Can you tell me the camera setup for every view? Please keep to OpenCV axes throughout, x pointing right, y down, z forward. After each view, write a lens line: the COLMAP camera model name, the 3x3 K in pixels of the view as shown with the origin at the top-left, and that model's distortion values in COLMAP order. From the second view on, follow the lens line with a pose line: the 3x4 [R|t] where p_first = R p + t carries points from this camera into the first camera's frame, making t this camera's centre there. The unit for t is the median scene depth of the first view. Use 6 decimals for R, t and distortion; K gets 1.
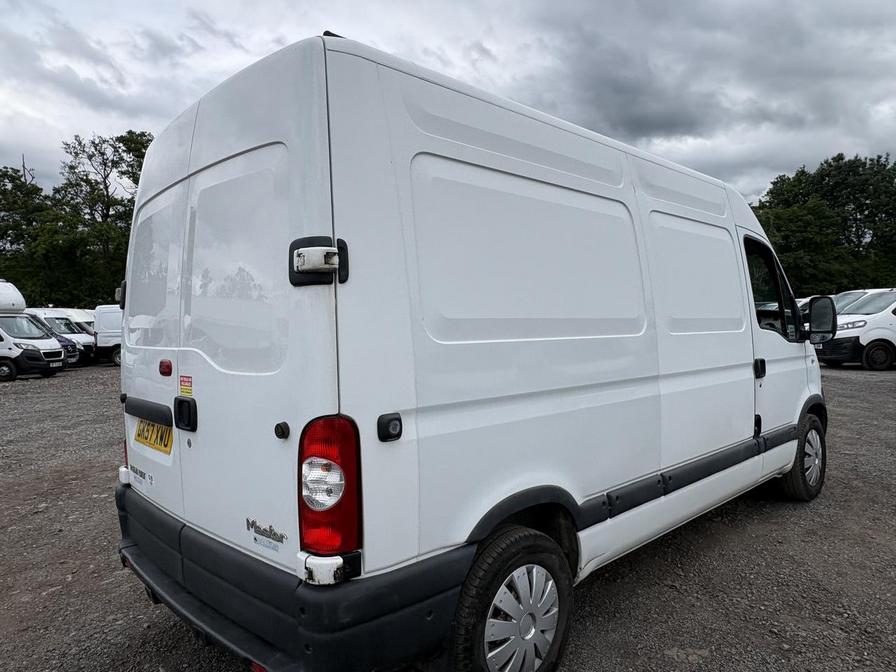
lens RADIAL K [[615.8, 0, 450.3], [0, 615.8, 336.6], [0, 0, 1]] dist [0.001748, 0.000327]
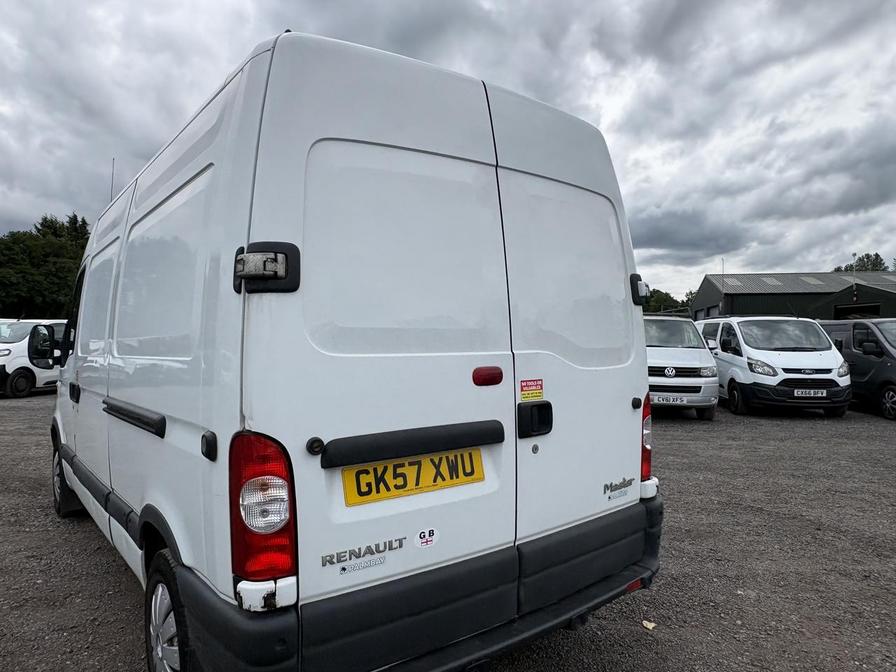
lens RADIAL K [[615.8, 0, 450.3], [0, 615.8, 336.6], [0, 0, 1]] dist [0.001748, 0.000327]
pose [[0.085583, 0.027535, 0.995950, -1.699866], [0.028168, 0.999152, -0.030044, 0.026429], [-0.995933, 0.030625, 0.084735, 1.268362]]
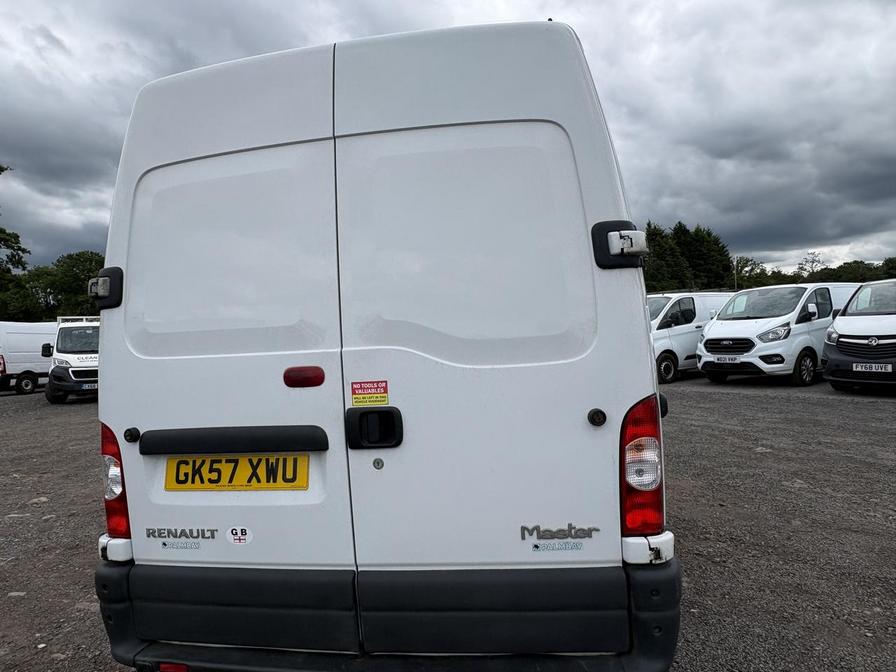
lens RADIAL K [[601.5, 0, 448.0], [0, 601.5, 336.0], [0, 0, 1]] dist [0.002967, 0.002202]
pose [[0.803891, -0.027971, 0.594119, -0.987430], [0.050787, 0.998473, -0.021712, 0.032245], [-0.592605, 0.047628, 0.804084, 0.363600]]
